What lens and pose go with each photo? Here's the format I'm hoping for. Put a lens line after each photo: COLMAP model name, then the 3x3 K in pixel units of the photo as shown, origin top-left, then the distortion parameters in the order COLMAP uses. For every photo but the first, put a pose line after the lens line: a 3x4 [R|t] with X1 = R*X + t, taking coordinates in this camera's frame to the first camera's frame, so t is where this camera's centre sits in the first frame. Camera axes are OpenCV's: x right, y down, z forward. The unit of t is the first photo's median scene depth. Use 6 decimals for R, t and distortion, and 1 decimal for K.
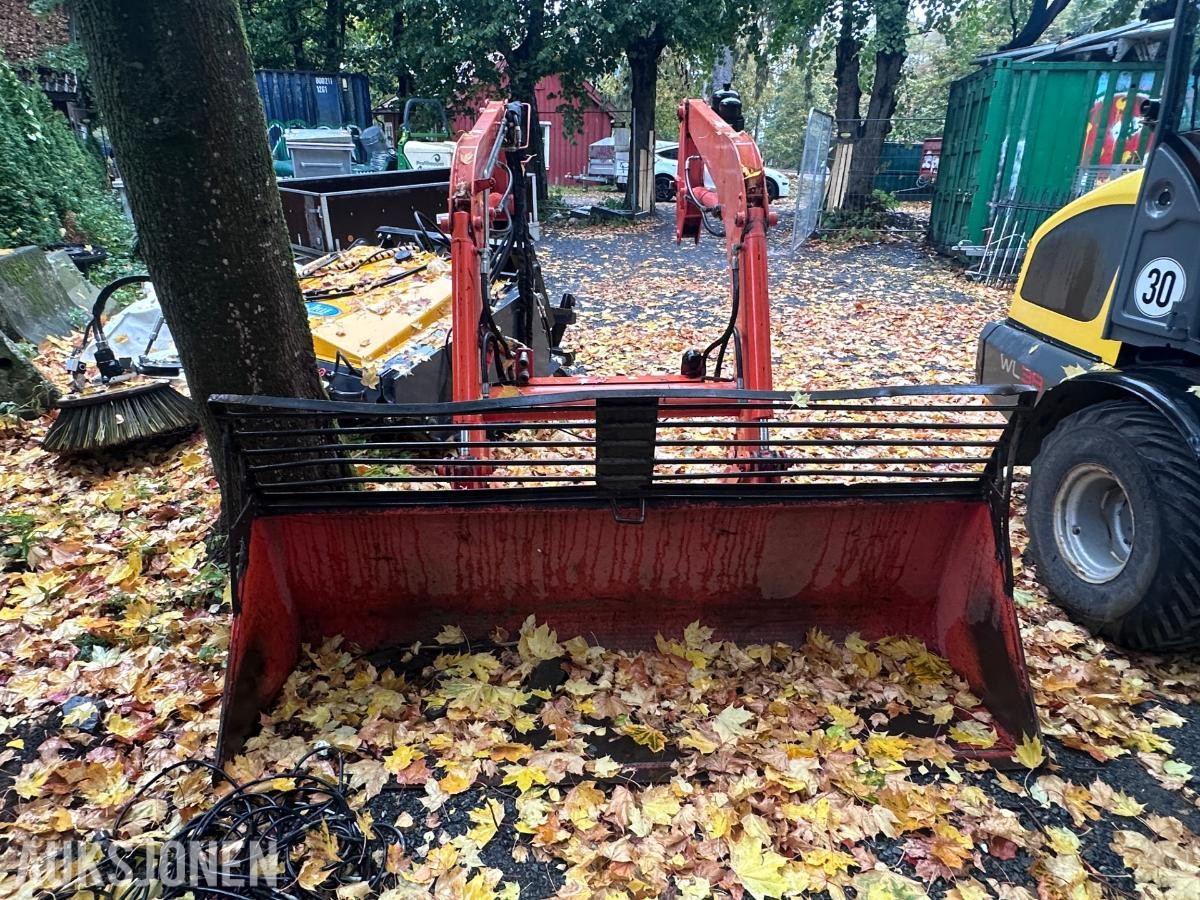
lens RADIAL K [[763.4, 0, 596.4], [0, 763.4, 450.4], [0, 0, 1]] dist [0.000160, -0.002756]
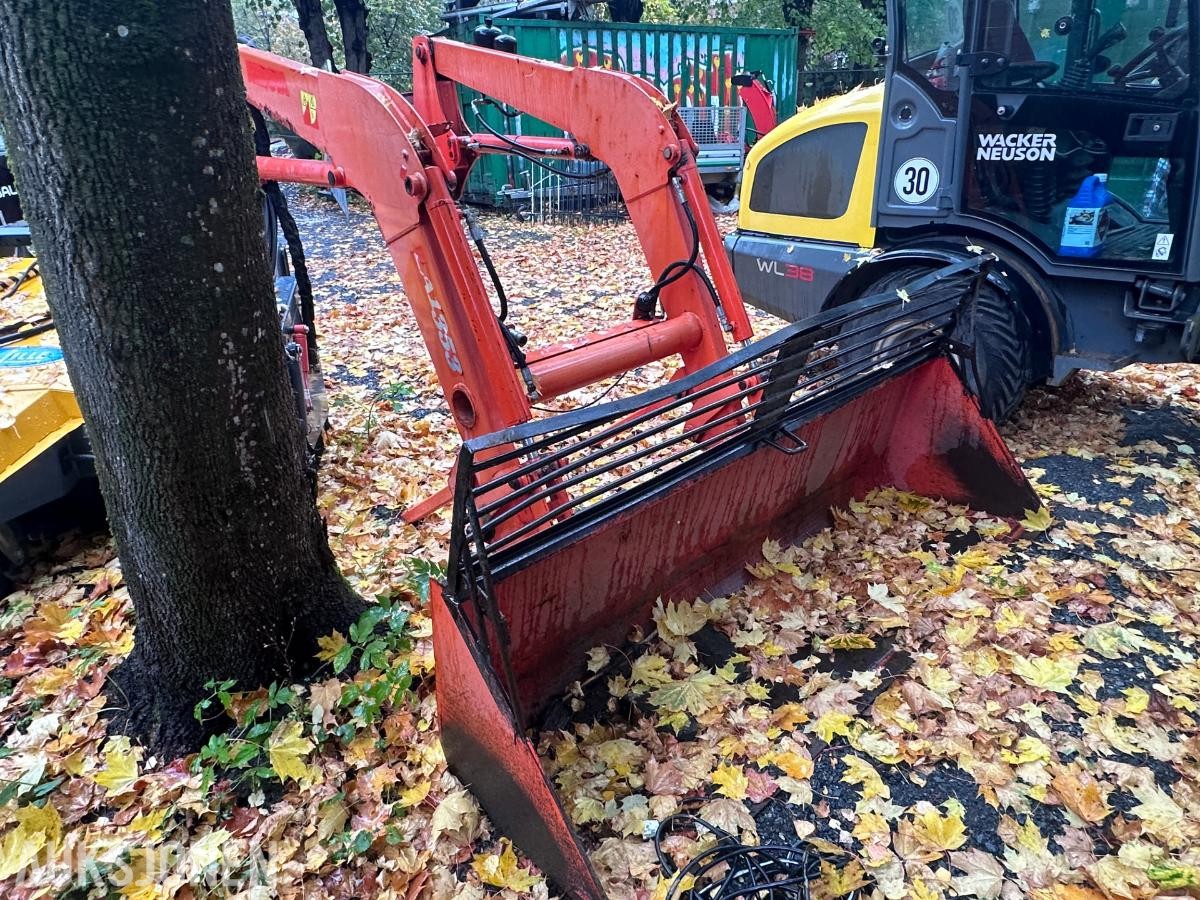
lens RADIAL K [[763.4, 0, 603.4], [0, 763.4, 445.9], [0, 0, 1]] dist [0.000160, -0.002756]
pose [[0.750912, -0.295294, 0.590705, -0.694986], [0.273003, 0.953258, 0.129490, -0.106257], [-0.601332, 0.064028, 0.796430, 0.330882]]
